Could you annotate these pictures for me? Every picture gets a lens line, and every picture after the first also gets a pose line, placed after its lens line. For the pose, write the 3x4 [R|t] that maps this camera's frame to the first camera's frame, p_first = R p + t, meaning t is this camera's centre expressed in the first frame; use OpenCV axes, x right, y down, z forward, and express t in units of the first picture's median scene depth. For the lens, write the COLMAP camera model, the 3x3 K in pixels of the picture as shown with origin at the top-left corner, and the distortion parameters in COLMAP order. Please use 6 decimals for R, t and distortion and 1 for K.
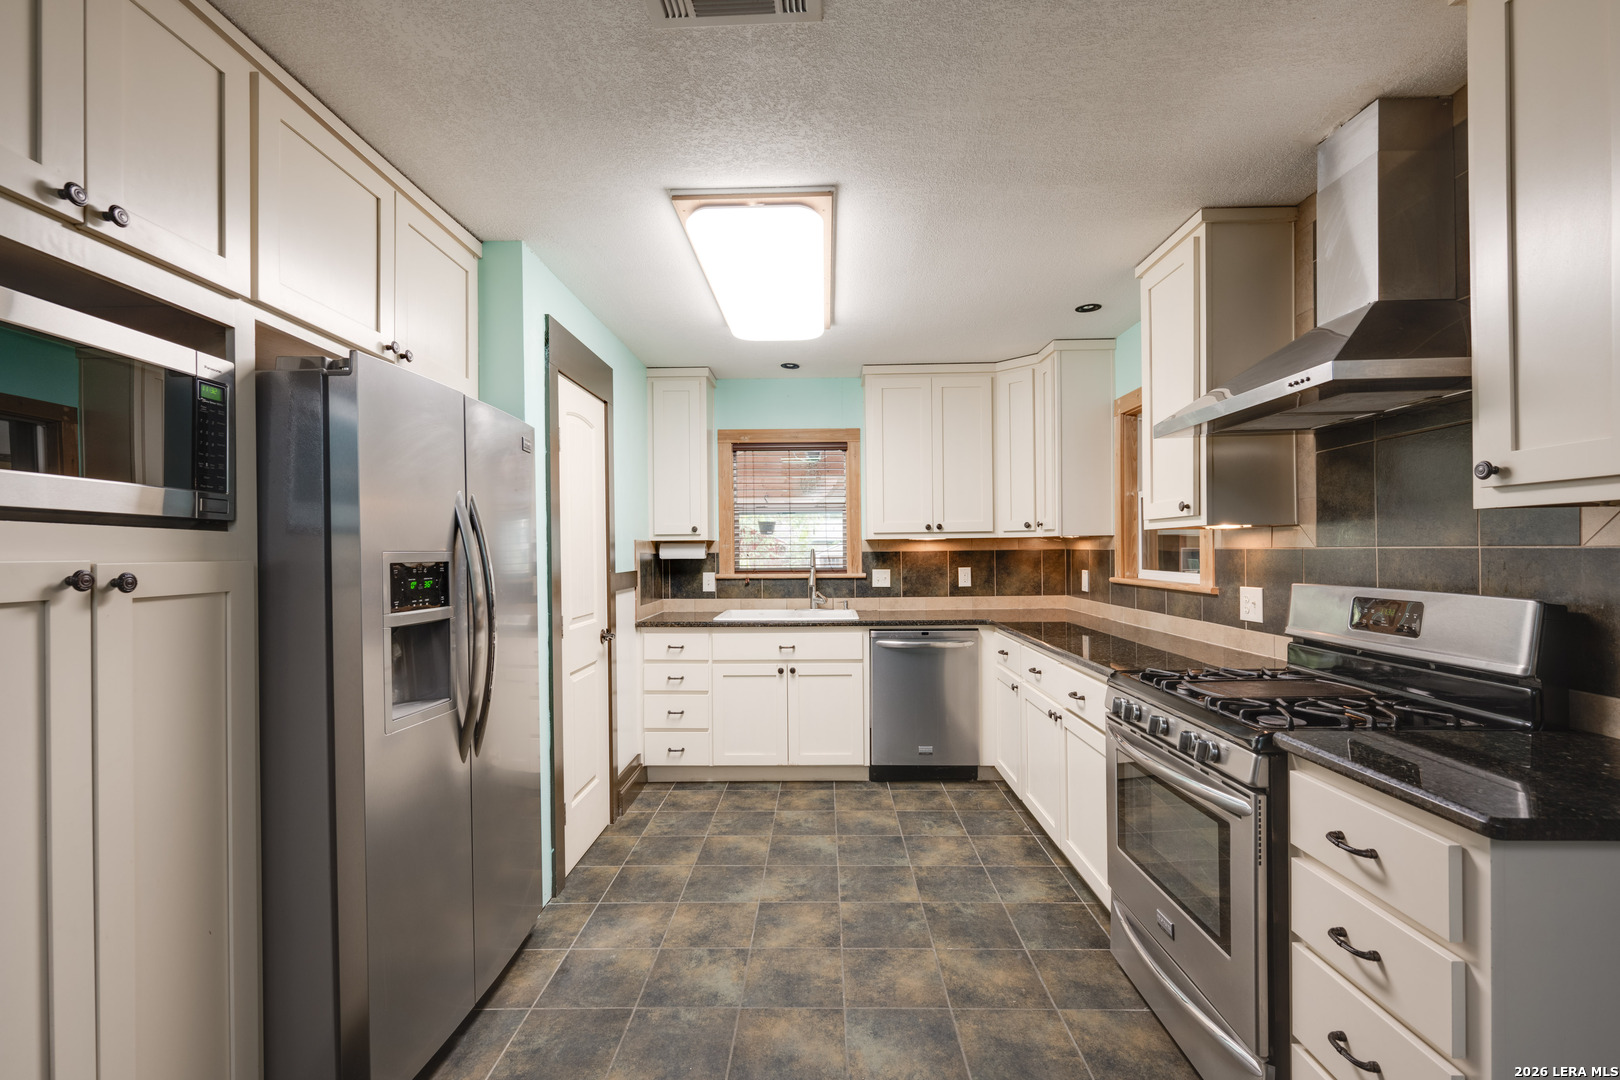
lens RADIAL K [[696.8, 0, 806.6], [0, 696.8, 553.4], [0, 0, 1]] dist [0.000854, -0.000779]
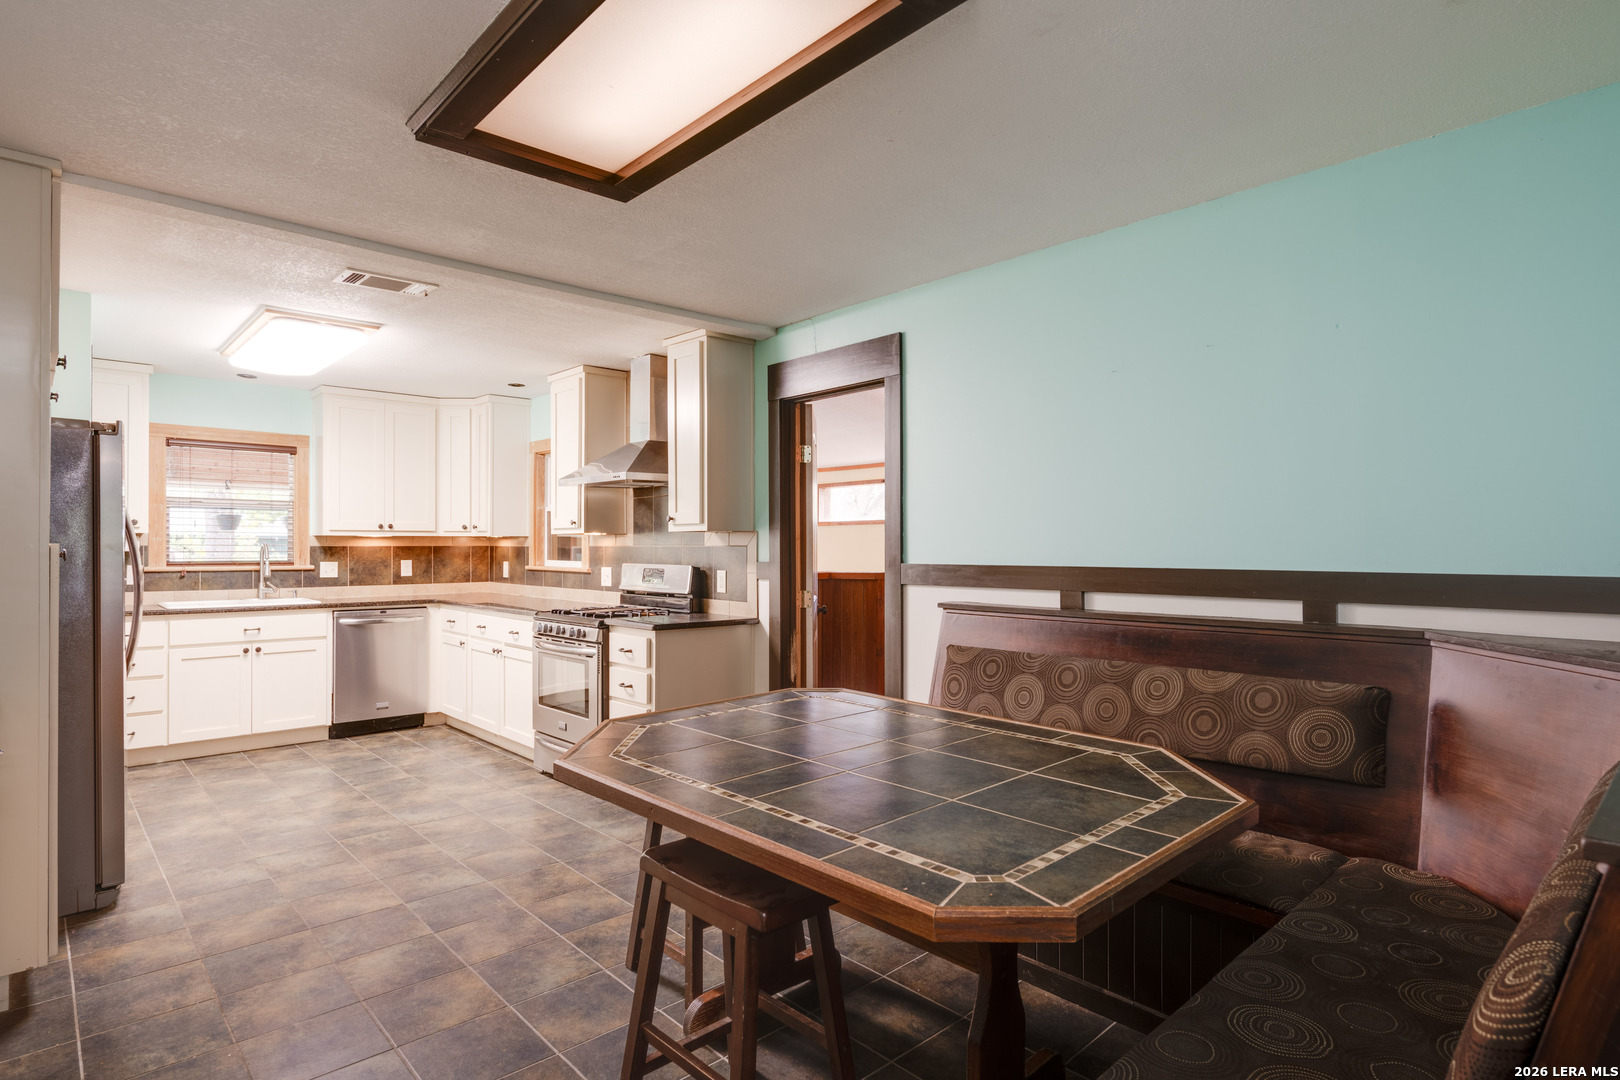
lens RADIAL K [[850.7, 0, 809.8], [0, 850.7, 543.0], [0, 0, 1]] dist [0.003922, -0.000604]
pose [[0.721403, 0.013269, 0.692389, -0.433460], [-0.005206, 0.999892, -0.013737, 0.010932], [-0.692496, 0.006305, 0.721394, -0.812373]]
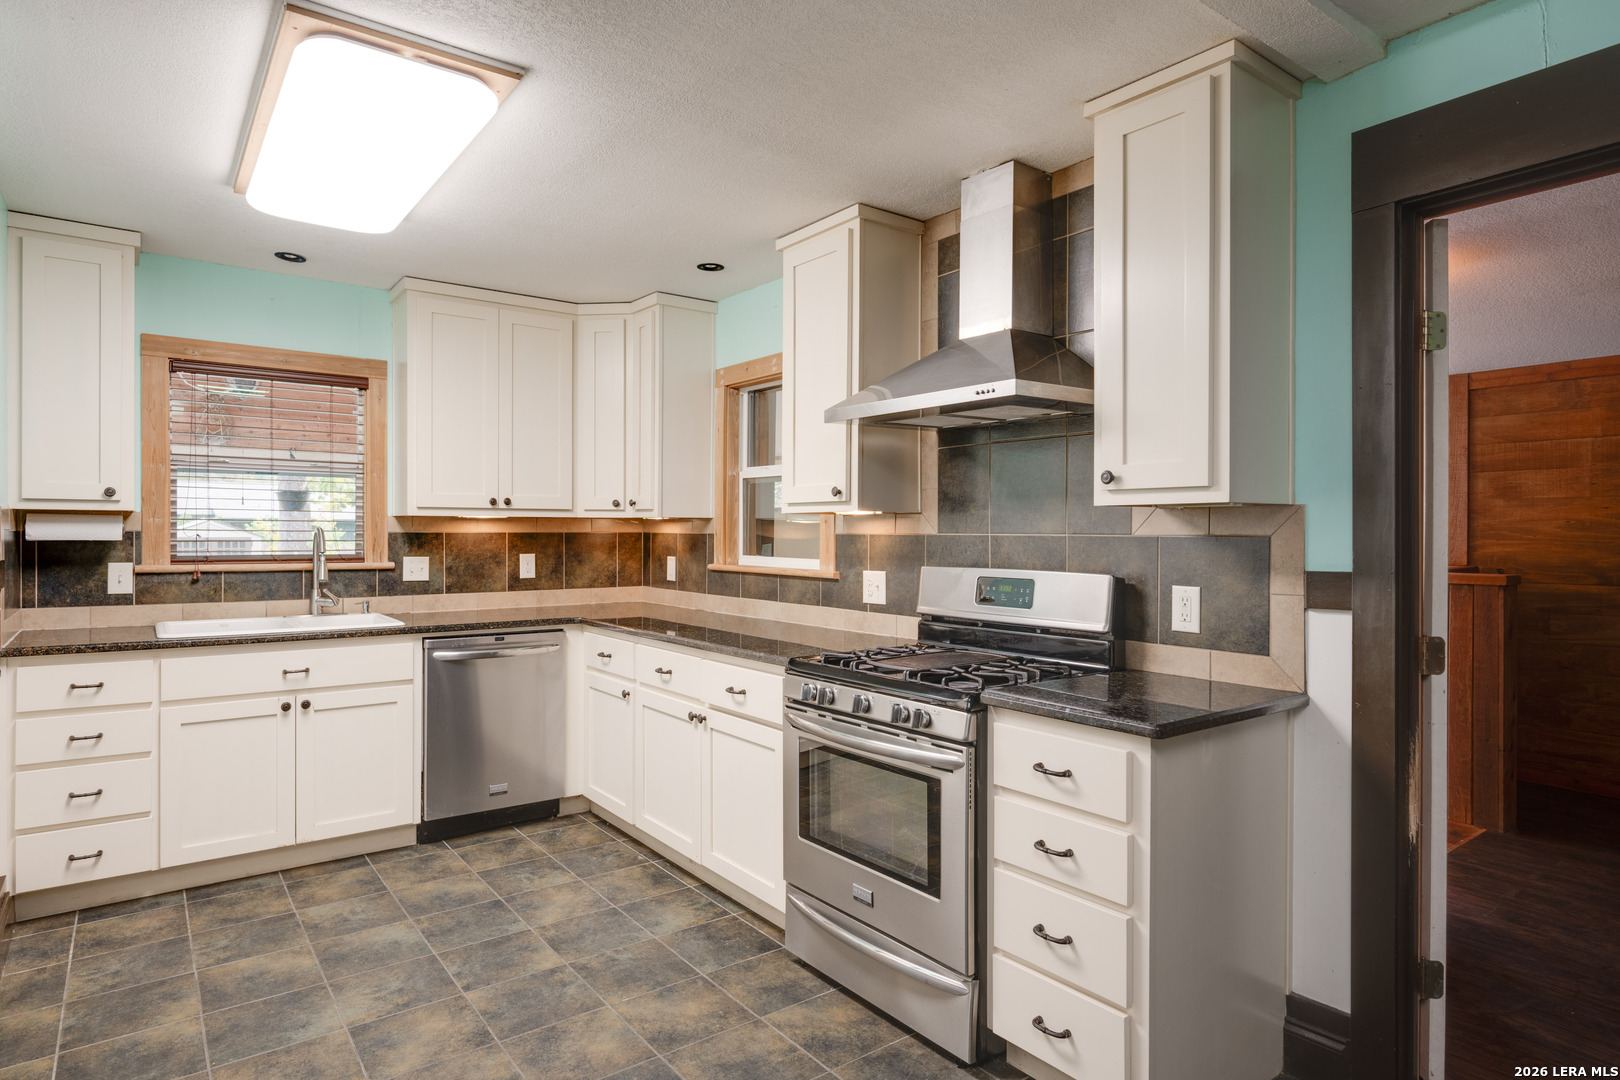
lens RADIAL K [[900.6, 0, 807.6], [0, 900.6, 536.3], [0, 0, 1]] dist [0.001981, -0.001839]
pose [[0.787020, 0.010189, 0.616843, -0.231759], [-0.009207, 0.999946, -0.004770, 0.003168], [-0.616858, -0.001925, 0.787072, -0.001971]]
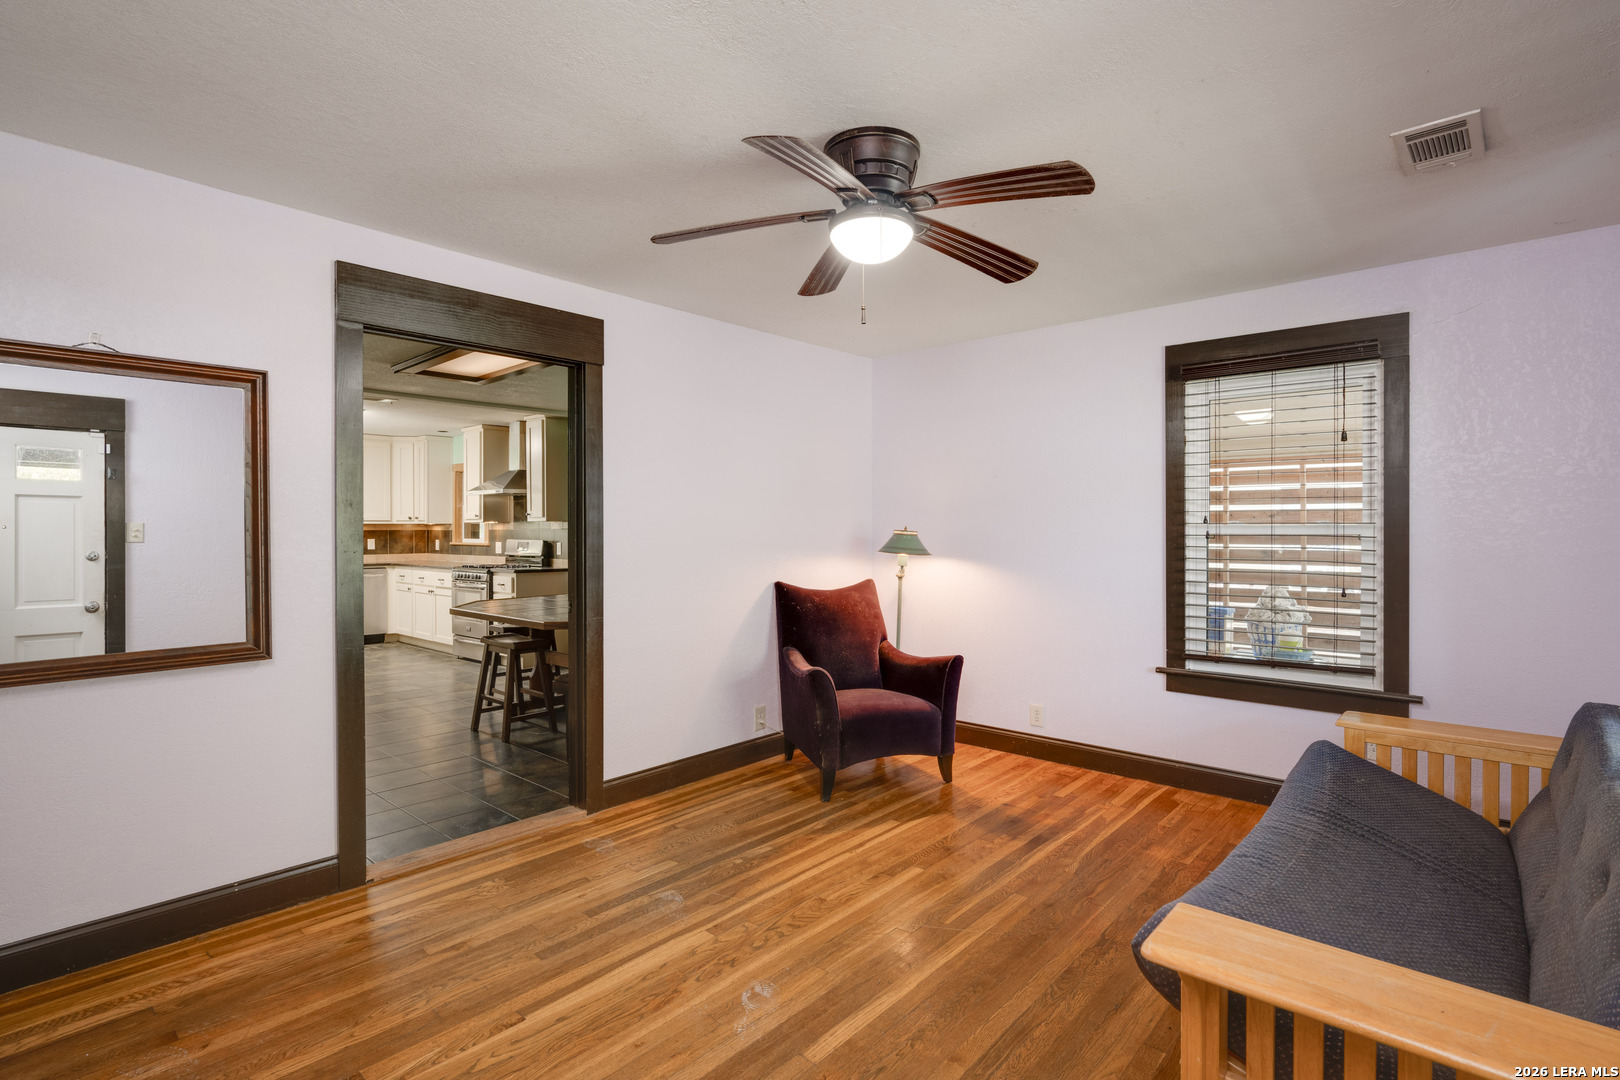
lens RADIAL K [[770.2, 0, 809.5], [0, 770.2, 535.2], [0, 0, 1]] dist [-0.010214, -0.000689]
pose [[0.647773, 0.003992, 0.761823, -0.878283], [-0.000616, 0.999989, -0.004716, 0.027682], [-0.761833, 0.002586, 0.647768, -1.863805]]
